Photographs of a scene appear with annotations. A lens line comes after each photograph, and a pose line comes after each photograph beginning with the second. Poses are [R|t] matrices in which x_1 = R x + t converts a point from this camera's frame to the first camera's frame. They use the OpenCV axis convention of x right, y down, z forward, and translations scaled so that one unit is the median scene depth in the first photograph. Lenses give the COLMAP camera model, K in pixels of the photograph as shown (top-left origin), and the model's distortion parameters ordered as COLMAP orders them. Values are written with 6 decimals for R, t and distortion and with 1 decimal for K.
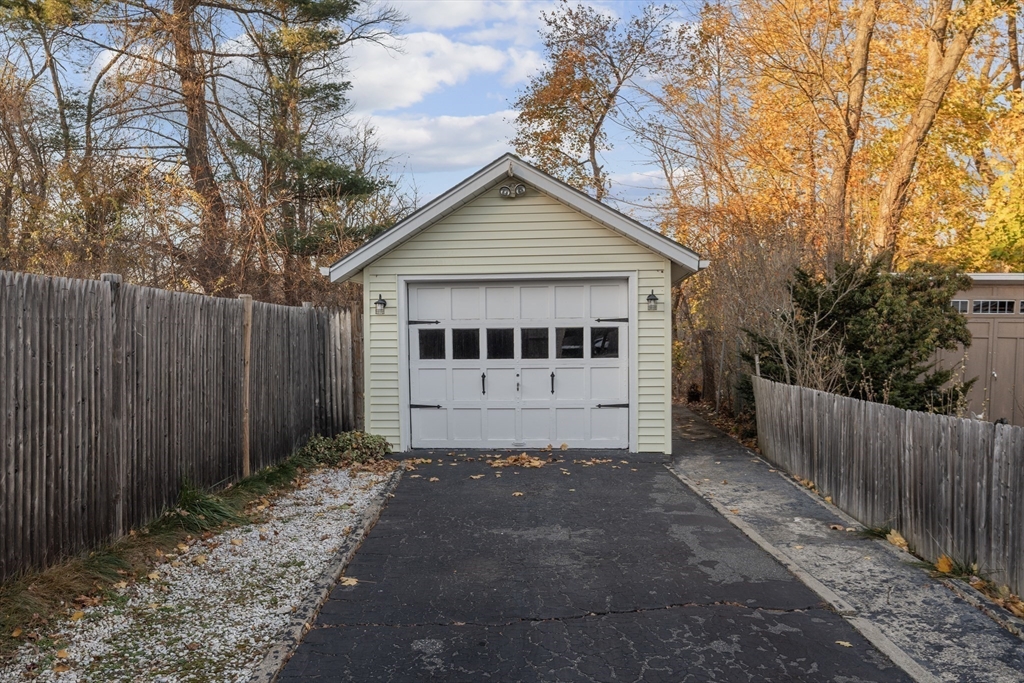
lens RADIAL K [[887.6, 0, 512.0], [0, 887.6, 341.5], [0, 0, 1]] dist [-0.002326, 0.000644]
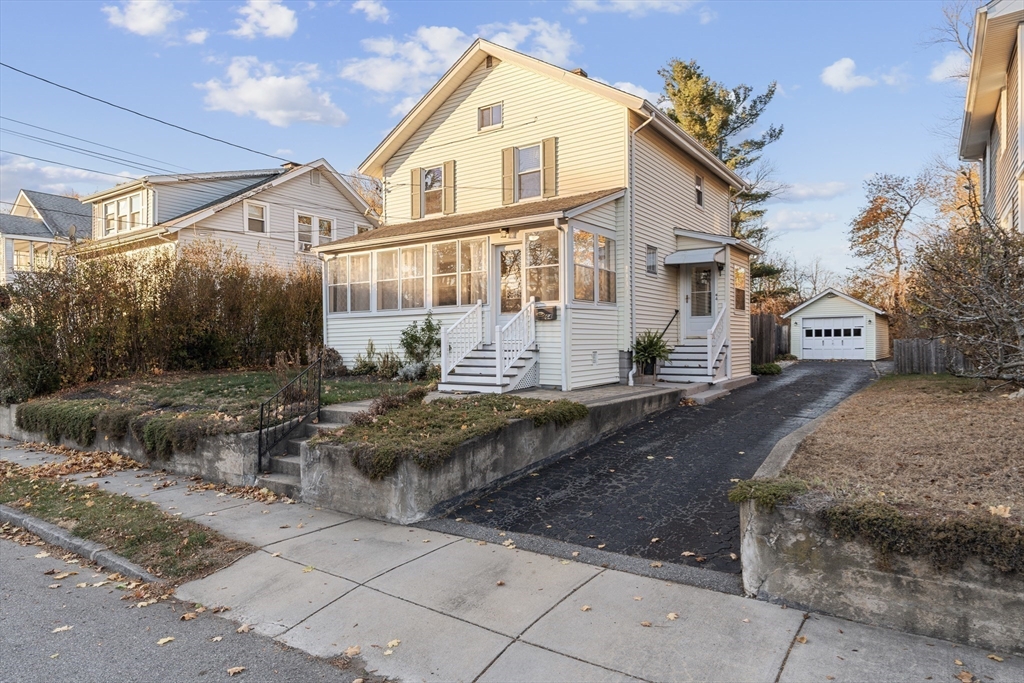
lens RADIAL K [[614.8, 0, 512.0], [0, 614.8, 341.5], [0, 0, 1]] dist [-0.002518, -0.000398]
pose [[0.860632, 0.001337, -0.509226, 0.166924], [-0.002593, 0.999995, -0.001757, 0.048117], [0.509221, 0.002833, 0.860631, -2.050530]]
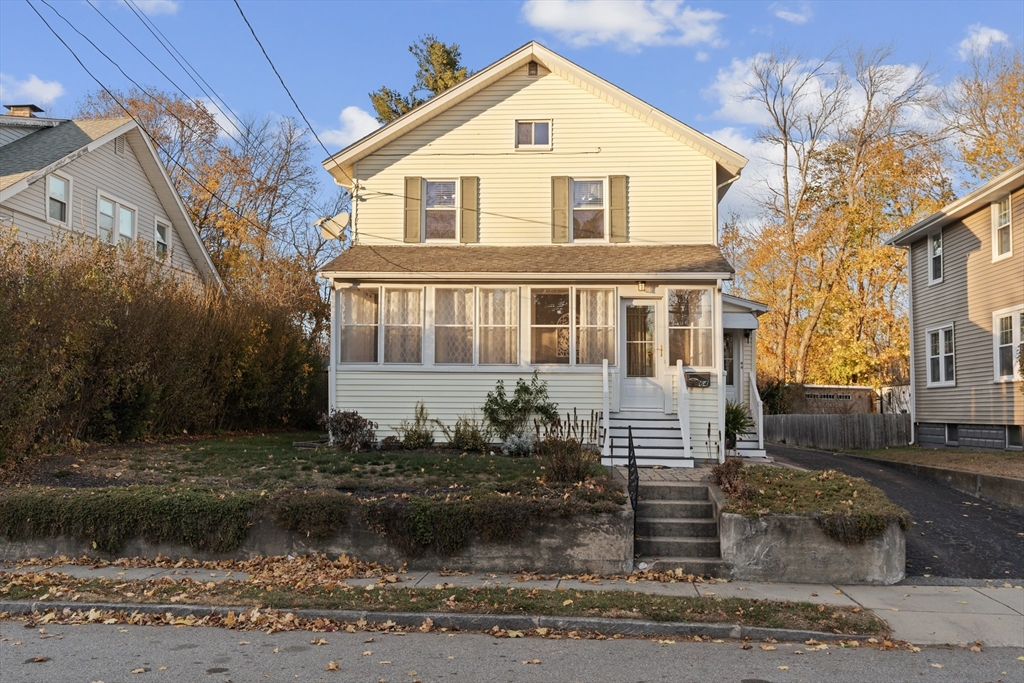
lens RADIAL K [[909.2, 0, 512.0], [0, 909.2, 341.5], [0, 0, 1]] dist [0.012124, 0.004500]
pose [[0.999568, 0.022954, -0.018333, -0.545476], [-0.024355, 0.996480, -0.080221, 0.059182], [0.016427, 0.080633, 0.996608, -2.515639]]
